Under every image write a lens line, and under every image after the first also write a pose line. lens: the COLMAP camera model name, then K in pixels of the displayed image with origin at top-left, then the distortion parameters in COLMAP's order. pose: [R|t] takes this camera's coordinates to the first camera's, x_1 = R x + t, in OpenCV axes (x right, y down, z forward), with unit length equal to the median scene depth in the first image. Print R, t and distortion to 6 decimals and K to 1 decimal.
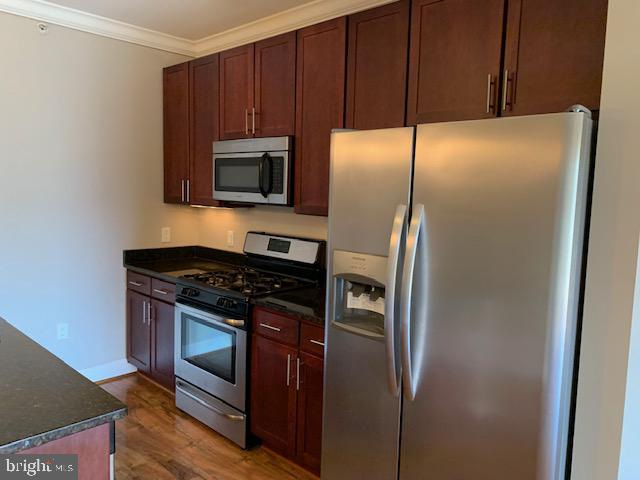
lens RADIAL K [[492.3, 0, 320.8], [0, 492.3, 229.0], [0, 0, 1]] dist [0.031243, -0.031121]
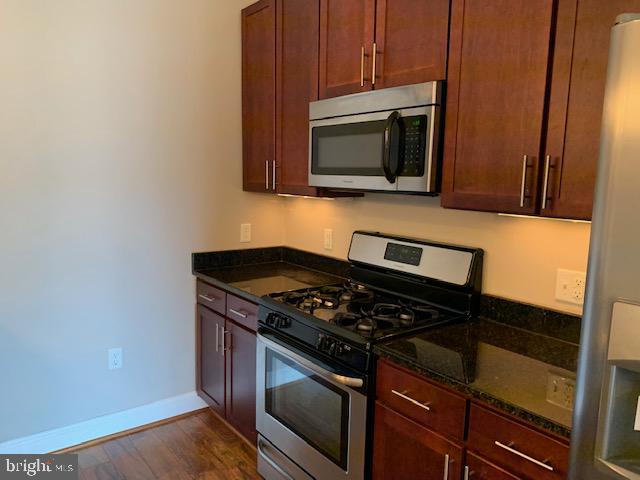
lens RADIAL K [[492.3, 0, 323.3], [0, 492.3, 236.2], [0, 0, 1]] dist [0.031243, -0.031121]
pose [[0.988421, 0.012579, -0.151216, -0.096803], [-0.006717, 0.999208, 0.039210, -0.017323], [0.151589, -0.037740, 0.987723, 0.326604]]
